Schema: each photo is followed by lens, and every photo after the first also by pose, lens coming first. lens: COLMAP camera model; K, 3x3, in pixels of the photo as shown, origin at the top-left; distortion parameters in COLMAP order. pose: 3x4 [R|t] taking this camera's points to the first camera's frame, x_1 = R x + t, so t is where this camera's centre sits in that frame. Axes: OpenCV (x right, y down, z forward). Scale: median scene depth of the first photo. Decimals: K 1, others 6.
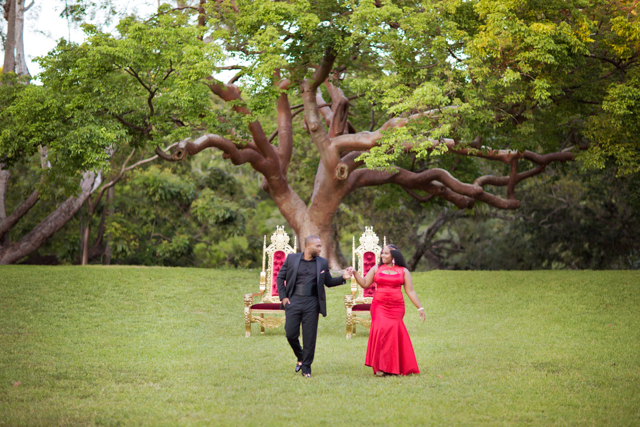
lens RADIAL K [[1565.9, 0, 320.0], [0, 1565.9, 213.5], [0, 0, 1]] dist [-0.065647, -0.728715]
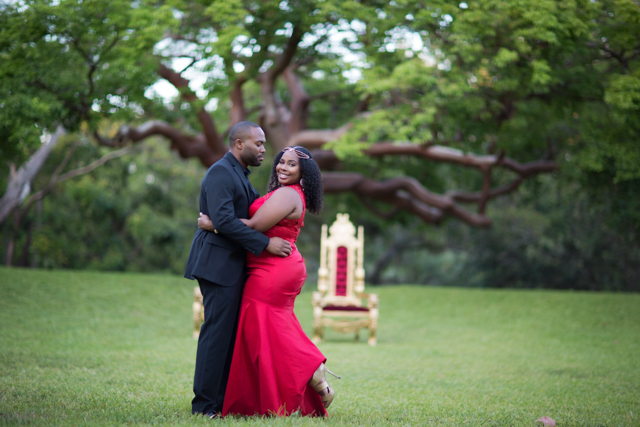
lens RADIAL K [[1565.9, 0, 320.0], [0, 1565.9, 213.5], [0, 0, 1]] dist [-0.065647, -0.728715]
pose [[0.998277, 0.037143, 0.045422, -0.017652], [-0.035456, 0.998671, -0.037401, 0.034957], [-0.046751, 0.035726, 0.998268, 0.127118]]
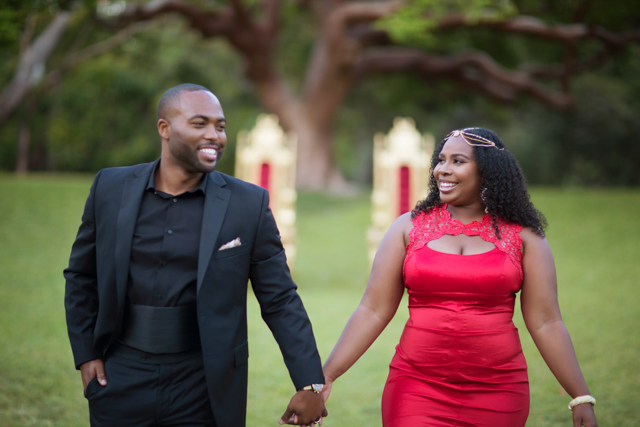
lens RADIAL K [[1565.9, 0, 320.0], [0, 1565.9, 213.5], [0, 0, 1]] dist [-0.065647, -0.728715]
pose [[0.999827, 0.011924, 0.014269, -0.010512], [-0.012673, 0.998481, 0.053615, 0.011344], [-0.013608, -0.053787, 0.998460, 0.309642]]
